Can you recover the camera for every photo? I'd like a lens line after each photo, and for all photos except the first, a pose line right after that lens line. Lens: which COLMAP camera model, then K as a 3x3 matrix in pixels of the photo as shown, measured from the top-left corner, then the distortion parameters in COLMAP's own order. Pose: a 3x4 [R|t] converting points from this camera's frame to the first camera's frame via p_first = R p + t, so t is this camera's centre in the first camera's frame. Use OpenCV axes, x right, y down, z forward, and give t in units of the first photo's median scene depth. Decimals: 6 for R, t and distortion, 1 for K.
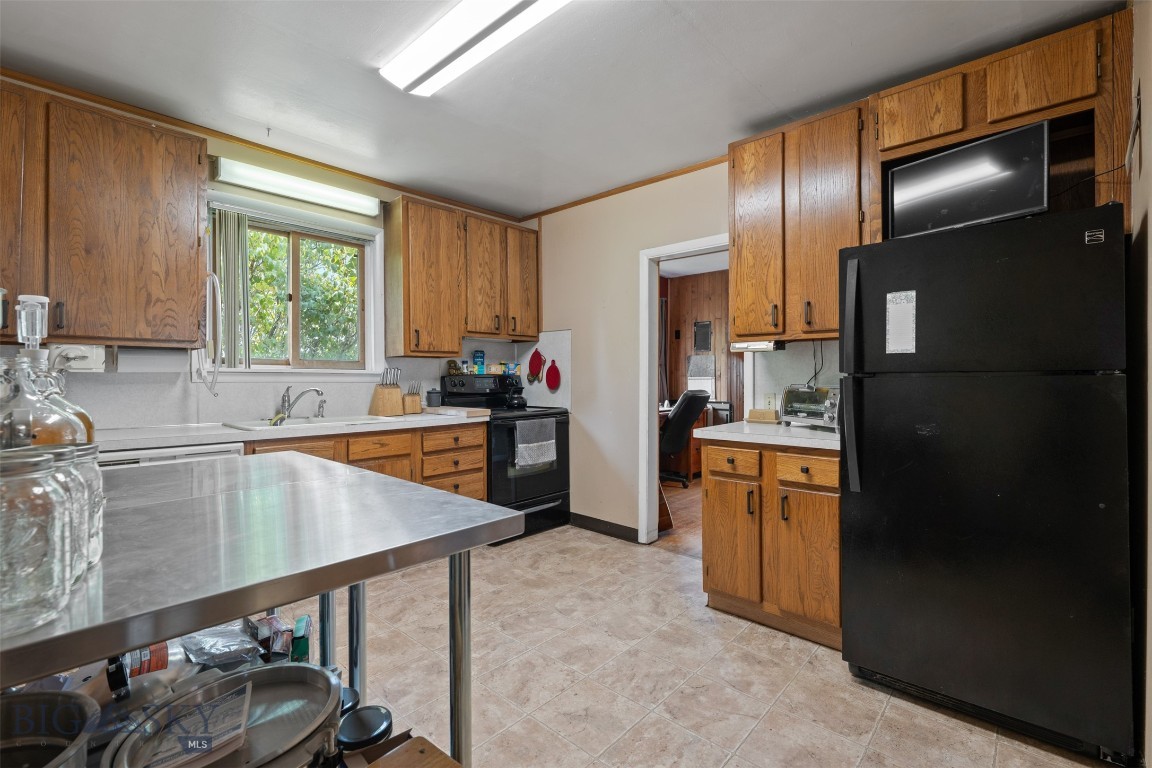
lens RADIAL K [[511.8, 0, 580.2], [0, 511.8, 400.3], [0, 0, 1]] dist [0.000185, 0.000582]
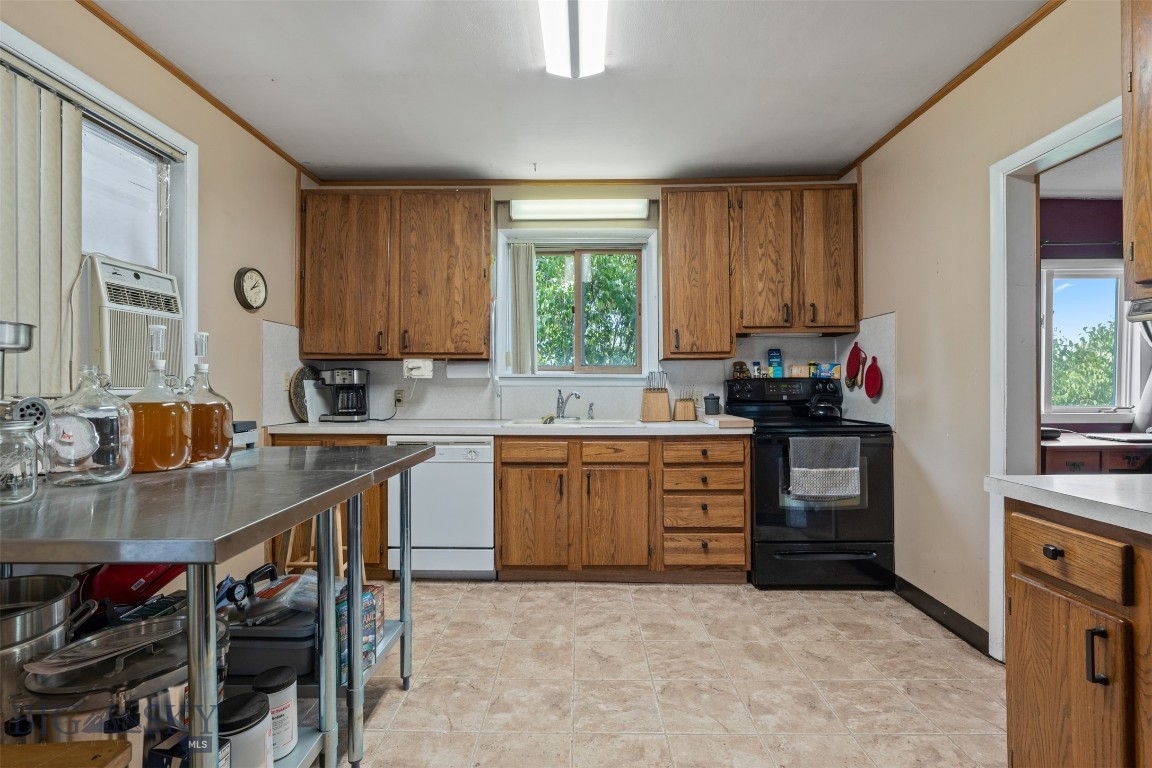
lens RADIAL K [[511.8, 0, 580.2], [0, 511.8, 400.3], [0, 0, 1]] dist [0.000185, 0.000582]
pose [[0.664762, 0.022304, -0.746722, 0.243097], [-0.032178, 0.999481, 0.001208, -0.005677], [0.746362, 0.023225, 0.665135, 0.245584]]
